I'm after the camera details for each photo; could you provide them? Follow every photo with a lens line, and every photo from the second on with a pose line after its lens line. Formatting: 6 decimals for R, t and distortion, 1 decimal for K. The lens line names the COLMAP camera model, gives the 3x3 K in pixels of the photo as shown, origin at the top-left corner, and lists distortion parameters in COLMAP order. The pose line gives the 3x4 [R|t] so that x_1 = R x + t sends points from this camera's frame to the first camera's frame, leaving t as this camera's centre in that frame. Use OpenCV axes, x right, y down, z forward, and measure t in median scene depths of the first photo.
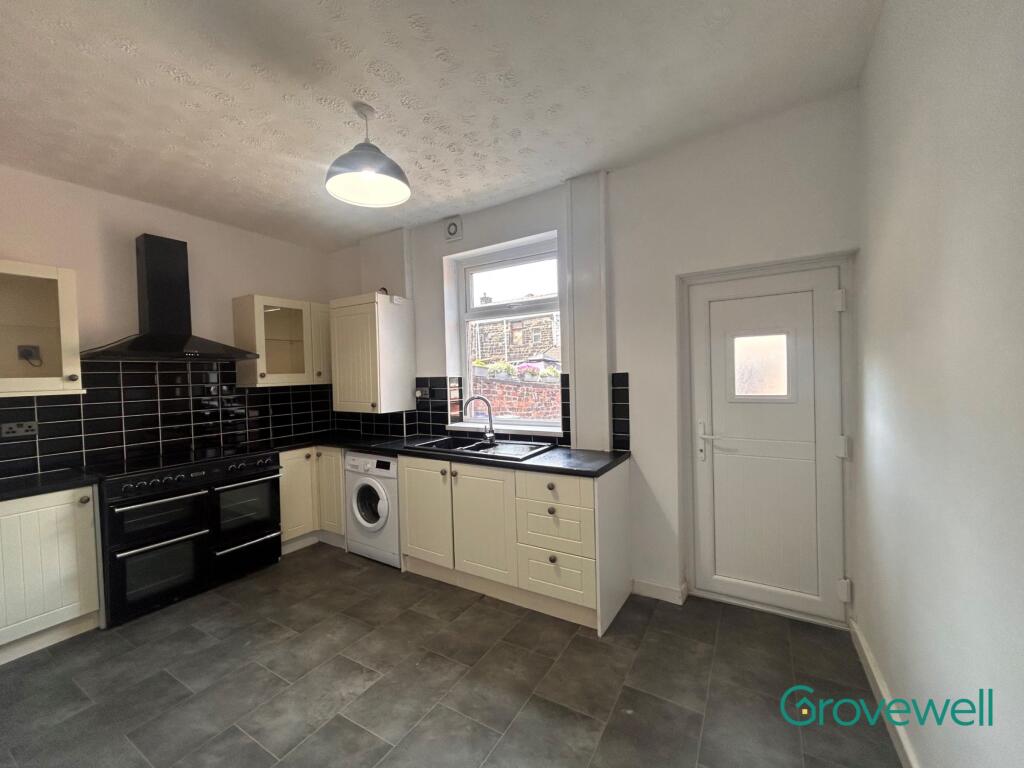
lens RADIAL K [[416.0, 0, 511.6], [0, 416.0, 382.8], [0, 0, 1]] dist [-0.001160, 0.001450]
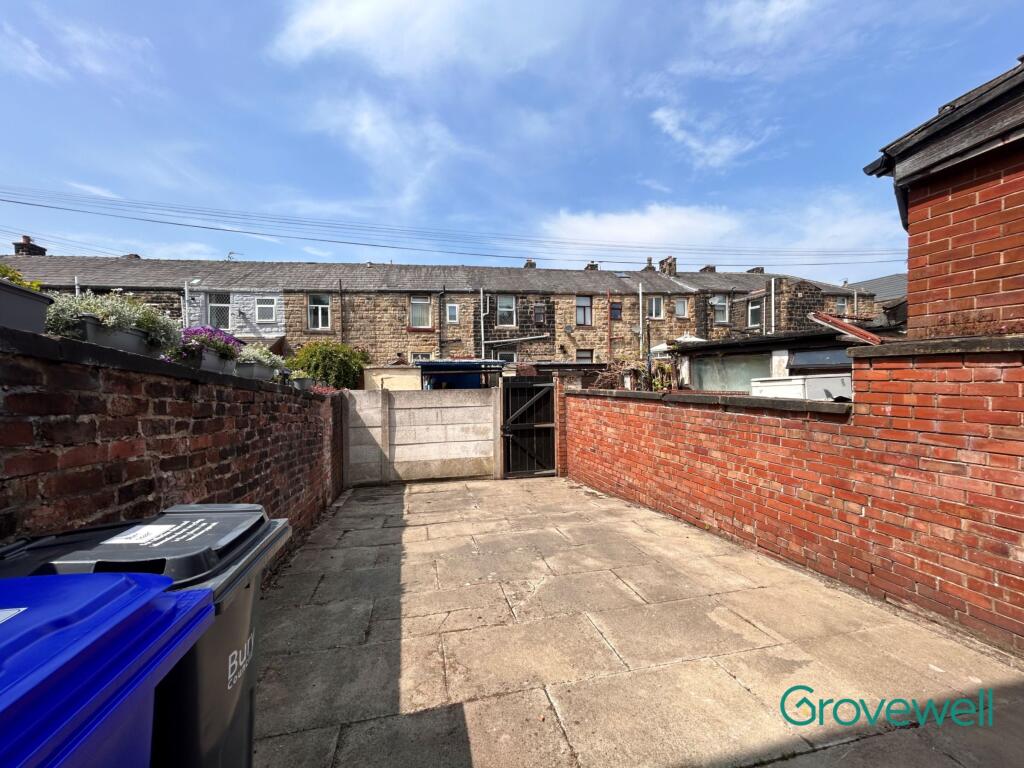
lens RADIAL K [[416.0, 0, 510.8], [0, 416.0, 385.5], [0, 0, 1]] dist [-0.001160, 0.001450]
pose [[0.698113, 0.005671, 0.715965, -0.095349], [0.006738, 0.999872, -0.014489, 0.037650], [-0.715956, 0.014939, 0.697985, 1.492902]]
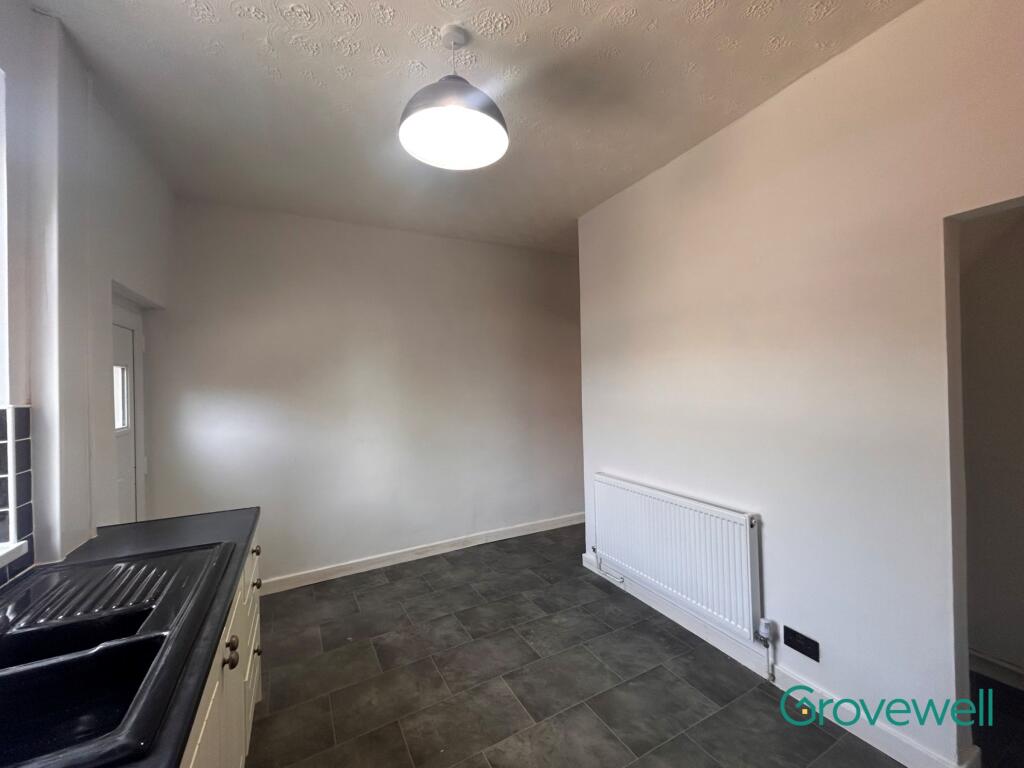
lens RADIAL K [[416.0, 0, 513.2], [0, 416.0, 383.4], [0, 0, 1]] dist [-0.001160, 0.001450]
pose [[-0.858674, 0.052383, 0.509839, -0.542487], [0.061233, 0.998123, 0.000578, -0.015043], [-0.508851, 0.031715, -0.860270, 1.096684]]
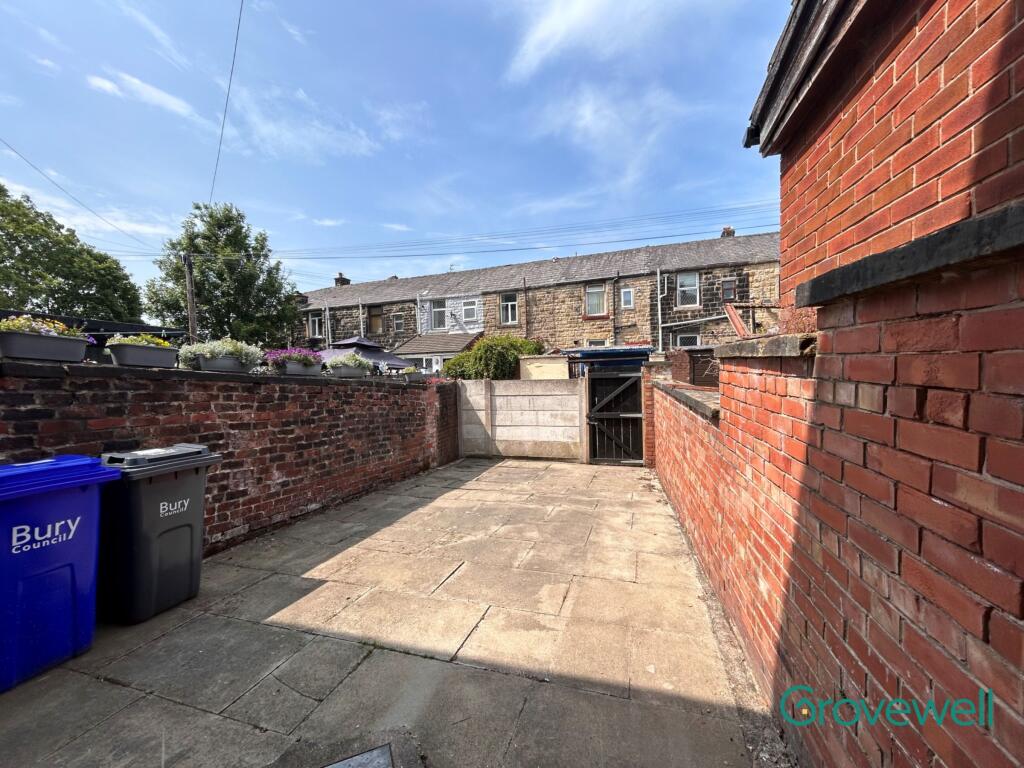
lens RADIAL K [[416.0, 0, 511.8], [0, 416.0, 378.3], [0, 0, 1]] dist [-0.001160, 0.001450]
pose [[0.961848, -0.009062, 0.273436, 0.467283], [0.007930, 0.999955, 0.005246, 0.000415], [-0.273471, -0.002878, 0.961876, 0.869300]]
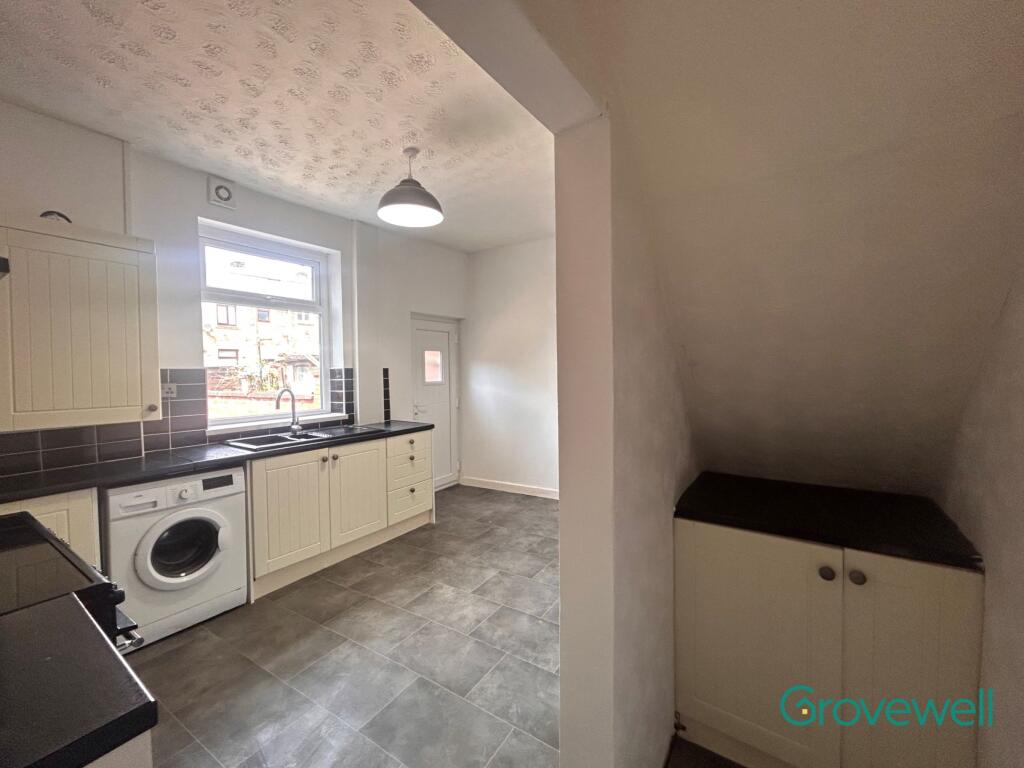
lens RADIAL K [[416.0, 0, 510.8], [0, 416.0, 384.1], [0, 0, 1]] dist [-0.001160, 0.001450]
pose [[0.032288, -0.007245, 0.999452, -1.098268], [0.034199, 0.999396, 0.006140, 0.034763], [-0.998893, 0.033982, 0.032516, 0.461871]]
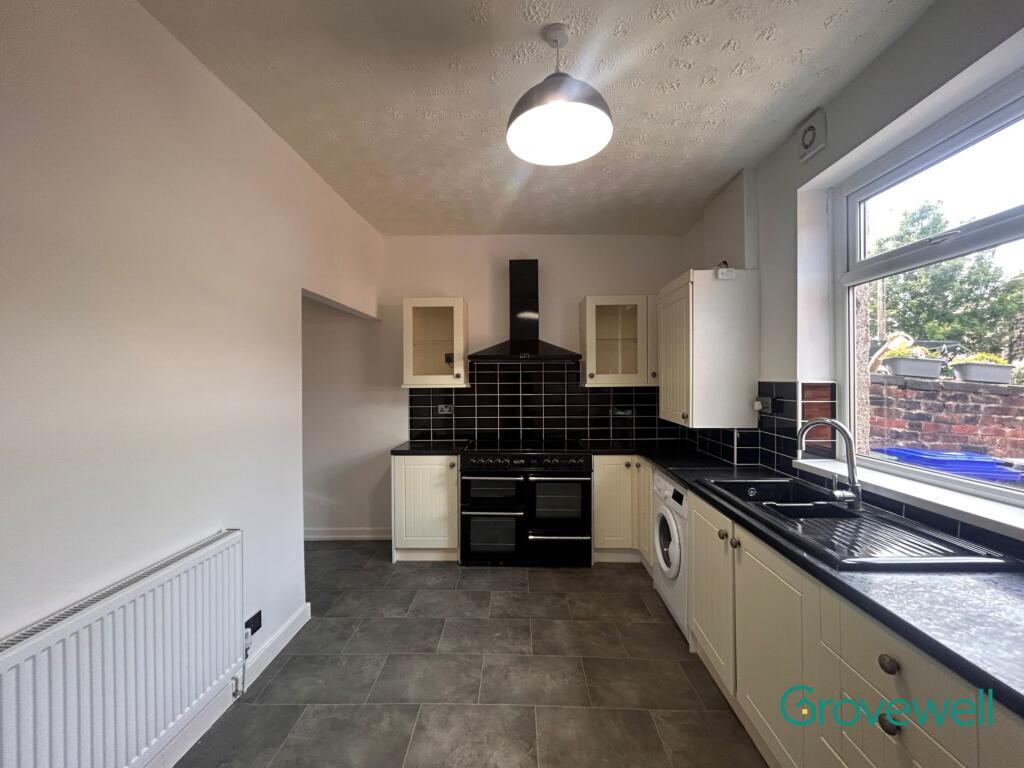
lens RADIAL K [[416.0, 0, 511.7], [0, 416.0, 382.3], [0, 0, 1]] dist [-0.001160, 0.001450]
pose [[0.499589, 0.028454, -0.865795, 0.198411], [-0.027275, 0.999482, 0.017109, -0.015235], [0.865833, 0.015067, 0.500106, 0.377652]]
